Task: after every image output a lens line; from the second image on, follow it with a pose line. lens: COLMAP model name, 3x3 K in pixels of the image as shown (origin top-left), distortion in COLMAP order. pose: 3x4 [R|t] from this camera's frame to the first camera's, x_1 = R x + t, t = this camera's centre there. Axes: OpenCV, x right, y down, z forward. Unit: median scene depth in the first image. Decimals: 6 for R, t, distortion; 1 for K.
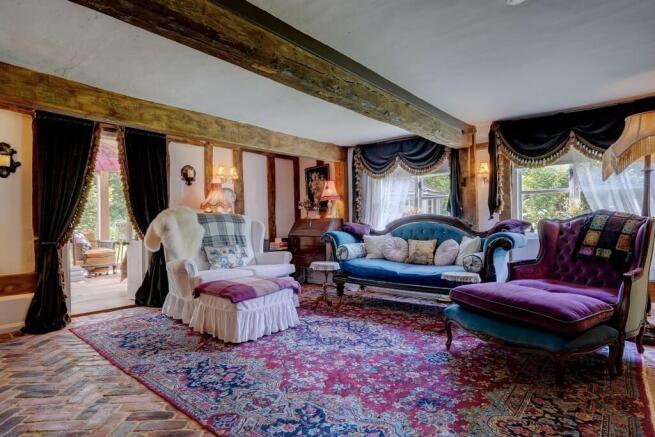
lens RADIAL K [[354.2, 0, 331.8], [0, 354.2, 220.6], [0, 0, 1]] dist [-0.034029, 0.000178]
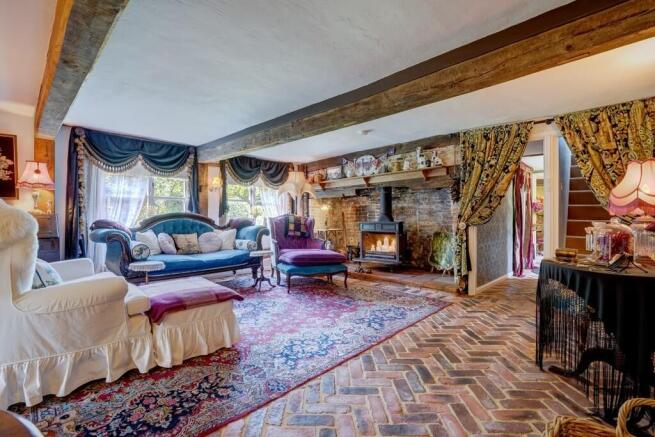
lens RADIAL K [[304.1, 0, 321.2], [0, 304.1, 218.3], [0, 0, 1]] dist [-0.022532, 0.001282]
pose [[0.073454, 0.003036, 0.997294, -1.037877], [-0.004893, 0.999984, -0.002684, 0.002963], [-0.997287, -0.004682, 0.073468, 0.668370]]
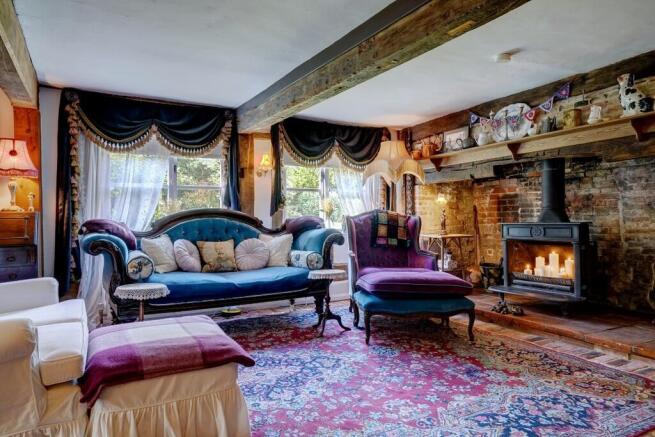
lens RADIAL K [[436.6, 0, 325.2], [0, 436.6, 217.4], [0, 0, 1]] dist [0.005593, 0.025753]
pose [[0.354205, 0.000953, 0.935167, -0.814891], [-0.002724, 0.999996, 0.000012, 0.001307], [-0.935164, -0.002552, 0.354207, 0.608168]]
